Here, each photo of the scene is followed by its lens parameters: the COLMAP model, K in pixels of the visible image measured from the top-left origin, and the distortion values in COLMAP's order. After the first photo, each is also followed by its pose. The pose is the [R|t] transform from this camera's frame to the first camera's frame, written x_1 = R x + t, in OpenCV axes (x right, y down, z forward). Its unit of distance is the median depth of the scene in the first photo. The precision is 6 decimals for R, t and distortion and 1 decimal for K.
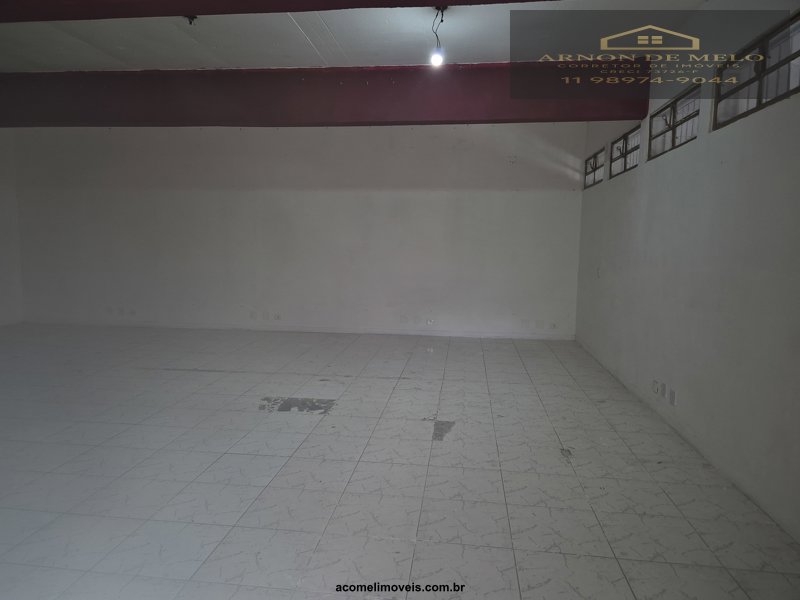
lens RADIAL K [[533.9, 0, 400.0], [0, 533.9, 300.0], [0, 0, 1]] dist [0.004680, -0.036440]
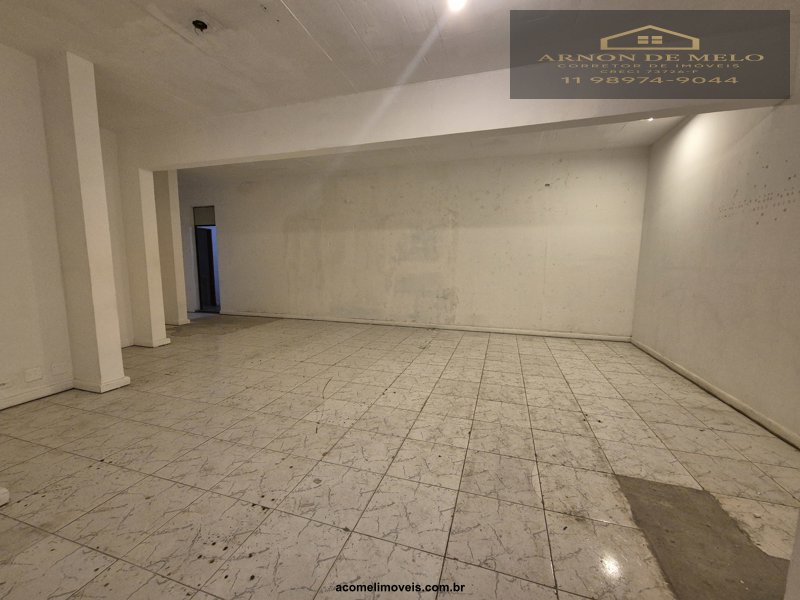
lens RADIAL K [[328.5, 0, 397.7], [0, 328.5, 301.8], [0, 0, 1]] dist [0.002471, 0.000847]
pose [[0.980260, 0.024886, -0.196138, 0.017192], [-0.017337, 0.999045, 0.040115, -0.006520], [0.196949, -0.035922, 0.979755, 0.144498]]
